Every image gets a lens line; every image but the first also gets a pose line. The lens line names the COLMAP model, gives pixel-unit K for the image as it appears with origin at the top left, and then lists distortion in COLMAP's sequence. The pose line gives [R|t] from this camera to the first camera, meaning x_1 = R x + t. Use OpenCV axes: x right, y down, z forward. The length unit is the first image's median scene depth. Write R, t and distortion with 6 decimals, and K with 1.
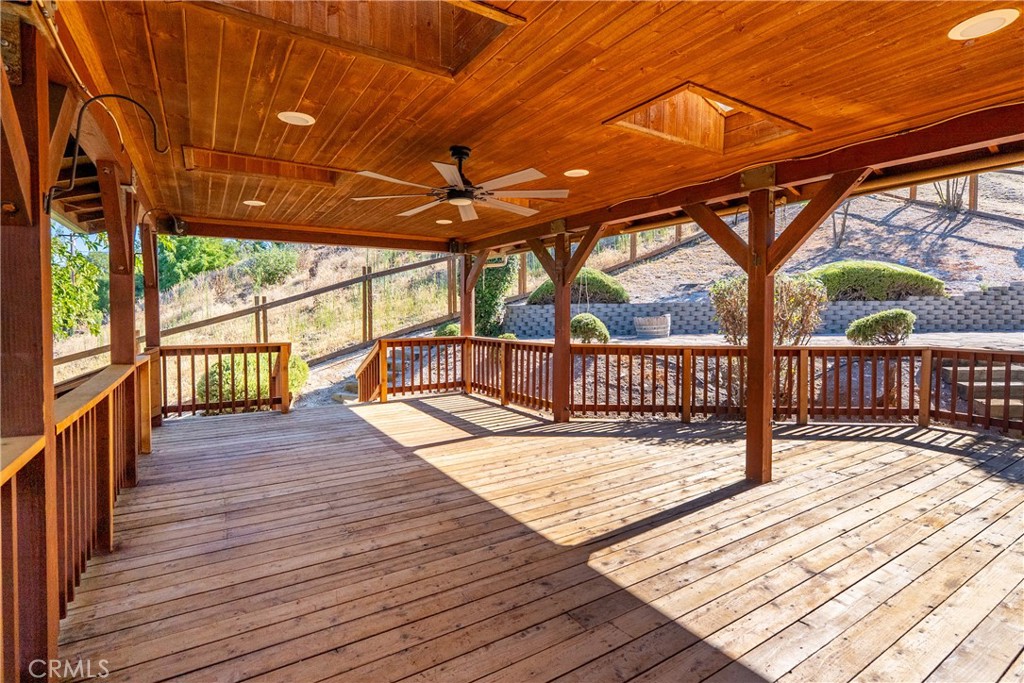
lens RADIAL K [[480.0, 0, 506.1], [0, 480.0, 317.4], [0, 0, 1]] dist [-0.005641, 0.000913]
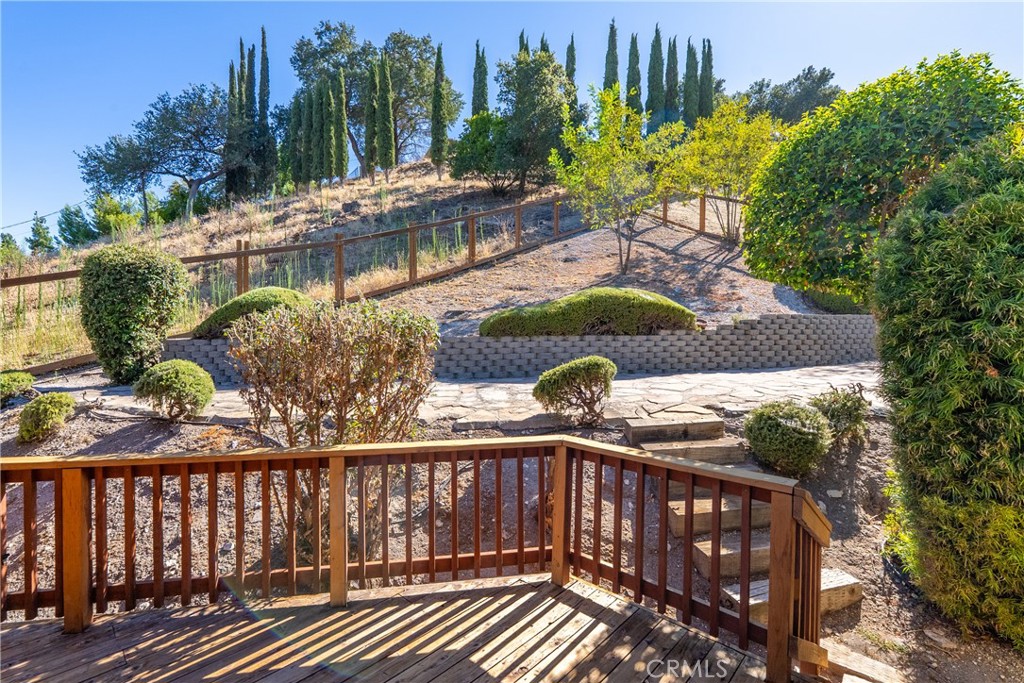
lens RADIAL K [[450.7, 0, 509.3], [0, 450.7, 340.6], [0, 0, 1]] dist [-0.005157, 0.000952]
pose [[0.970230, -0.002510, 0.242174, 0.388896], [0.000790, 0.999974, 0.007200, -0.031850], [-0.242186, -0.006795, 0.970206, 0.286174]]
